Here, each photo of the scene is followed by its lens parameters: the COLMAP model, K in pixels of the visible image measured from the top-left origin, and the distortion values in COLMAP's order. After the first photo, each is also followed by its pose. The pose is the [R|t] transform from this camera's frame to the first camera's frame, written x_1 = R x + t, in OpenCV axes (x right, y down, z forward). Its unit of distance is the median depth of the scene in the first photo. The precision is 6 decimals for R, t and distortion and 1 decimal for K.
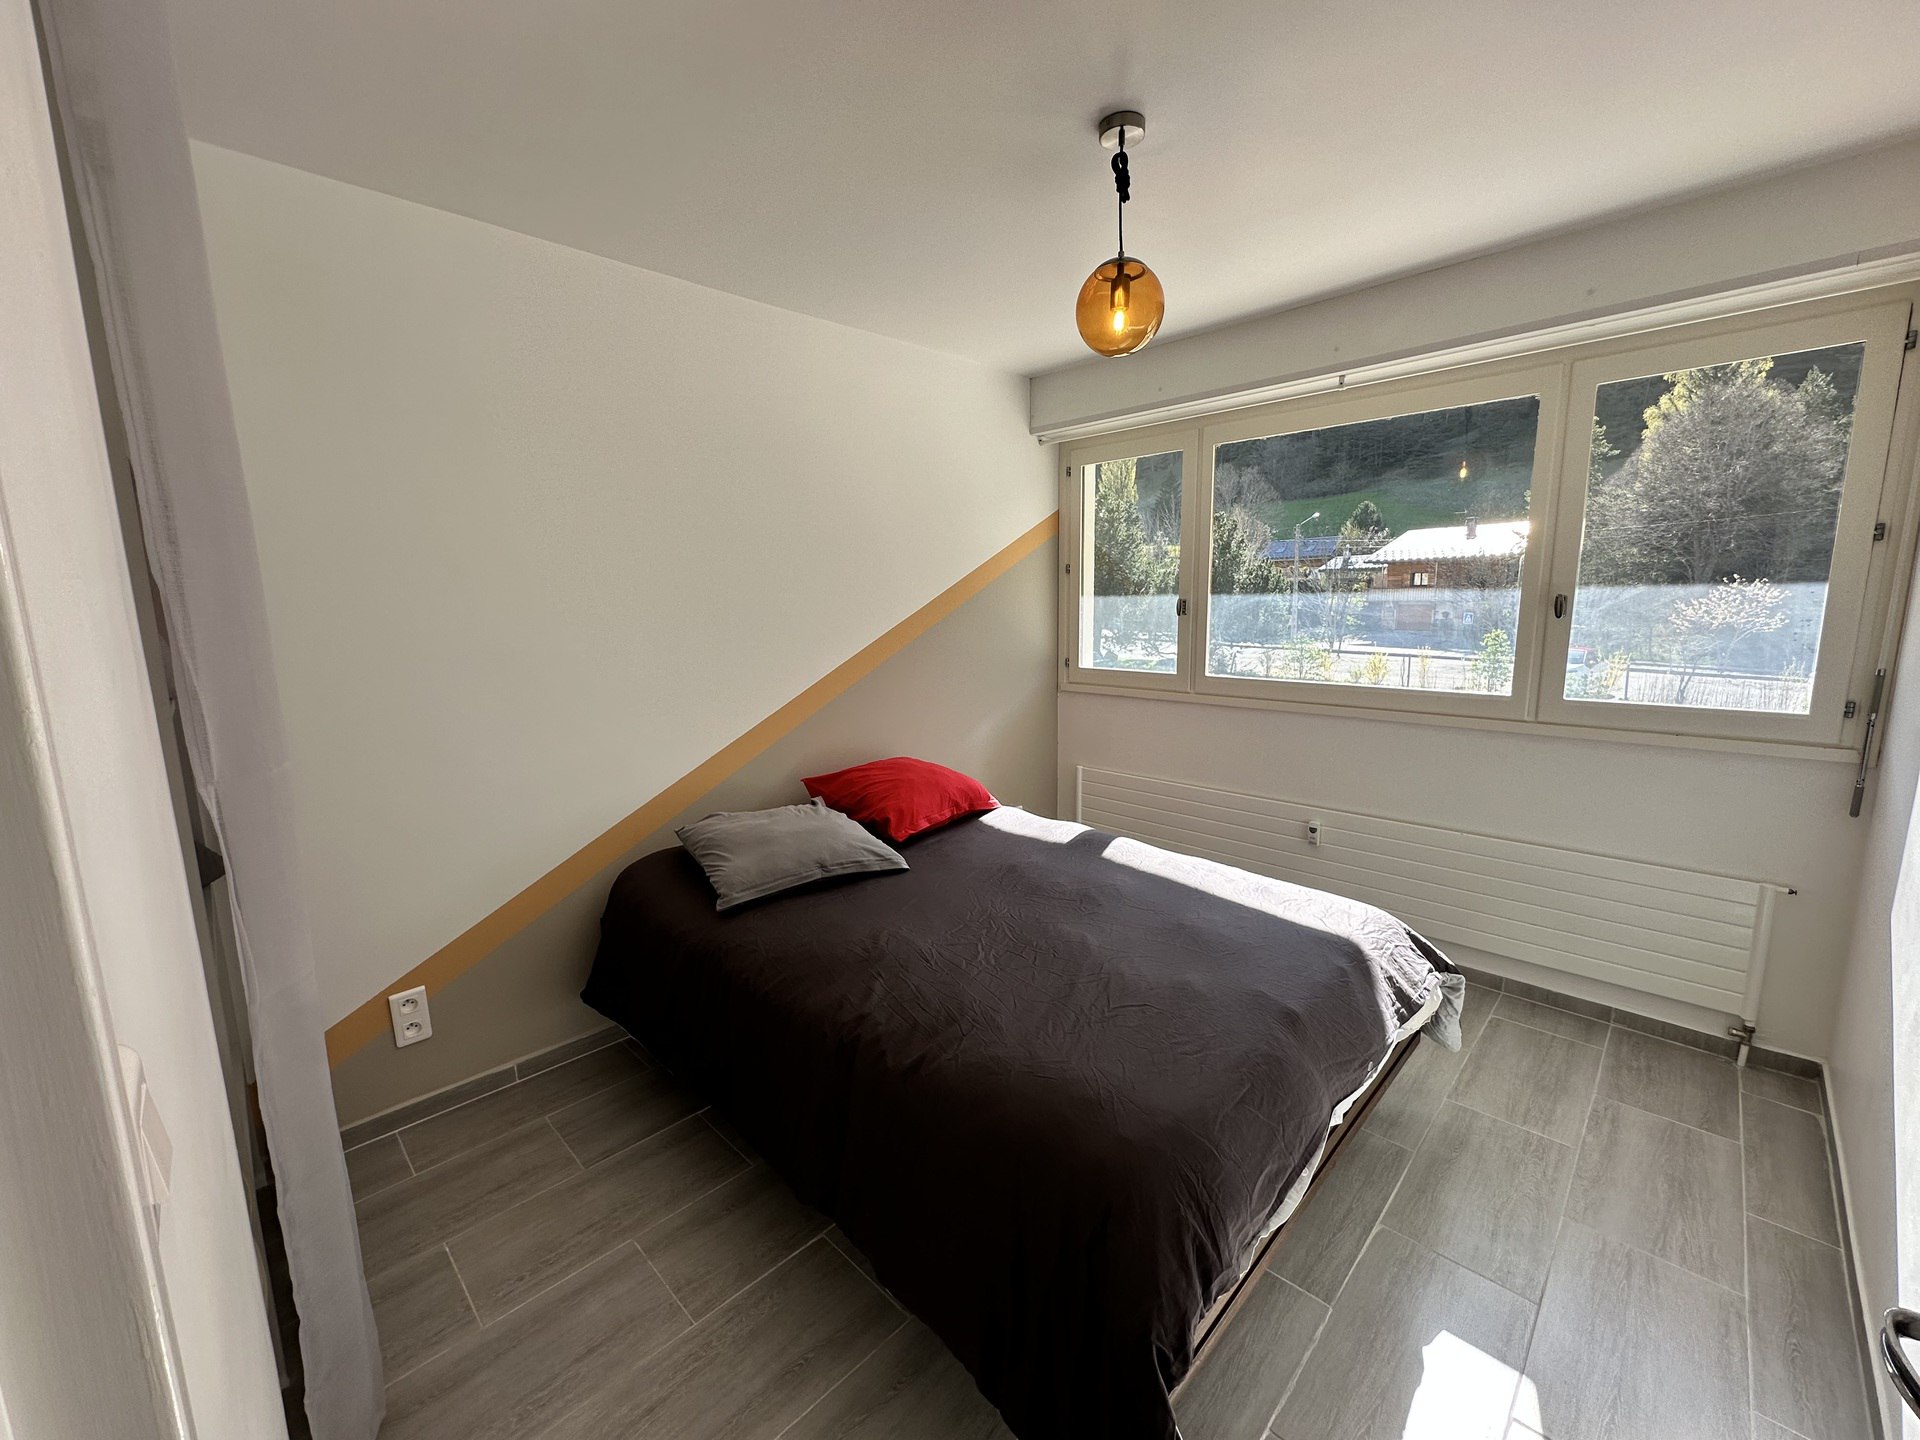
lens RADIAL K [[773.1, 0, 960.0], [0, 773.1, 720.0], [0, 0, 1]] dist [0.000379, 0.000089]
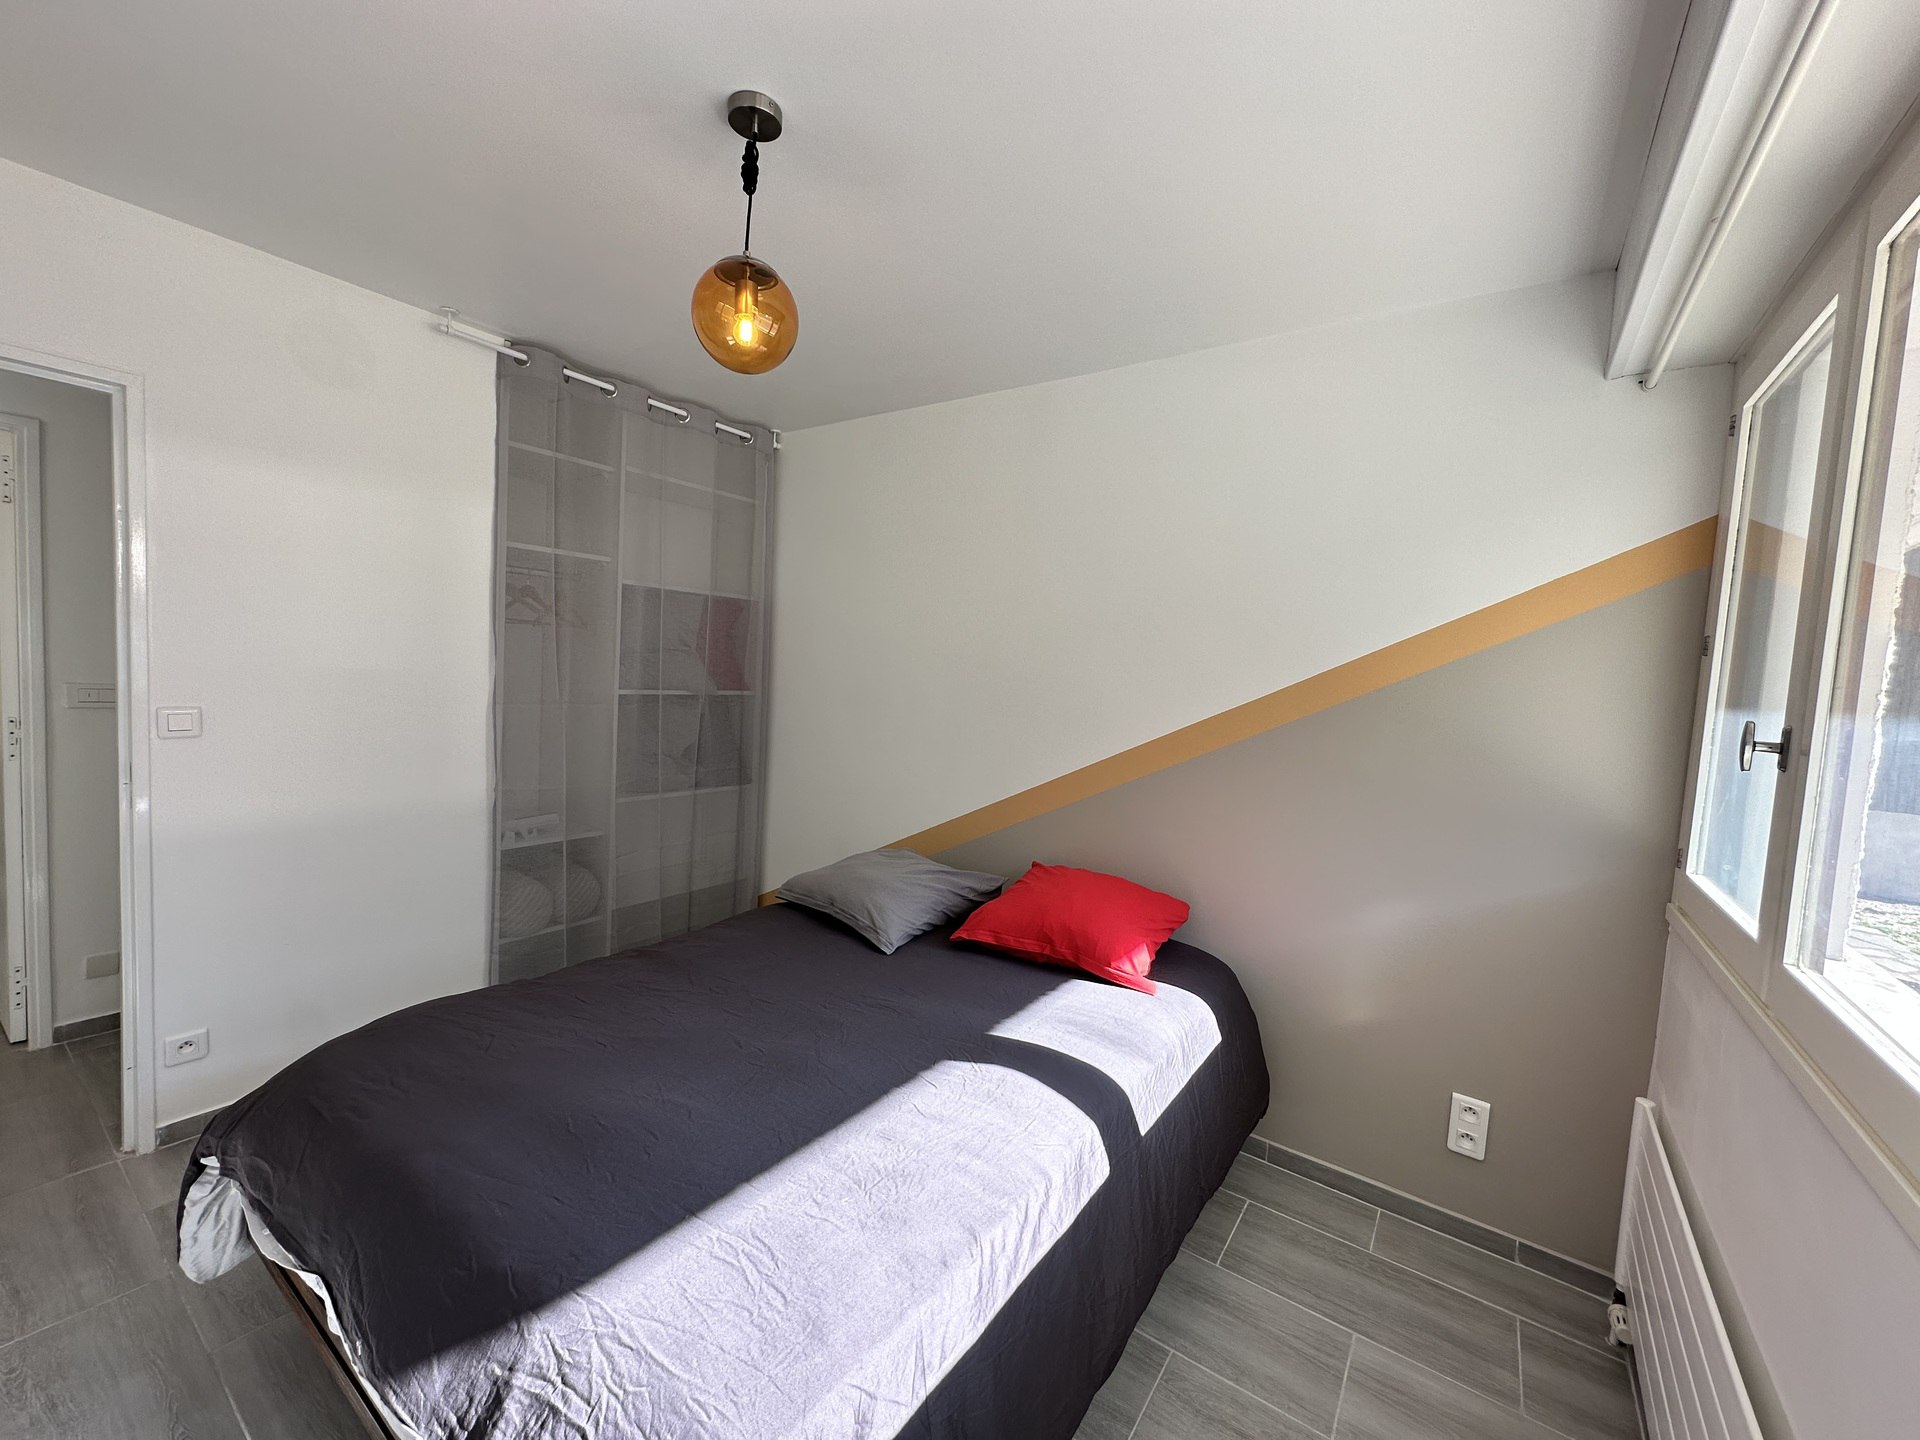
lens RADIAL K [[773.1, 0, 960.0], [0, 773.1, 720.0], [0, 0, 1]] dist [0.000379, 0.000089]
pose [[0.171061, 0.084048, -0.981669, 0.618385], [-0.223241, 0.973748, 0.044469, -0.101992], [0.959636, 0.211542, 0.185333, 0.641332]]
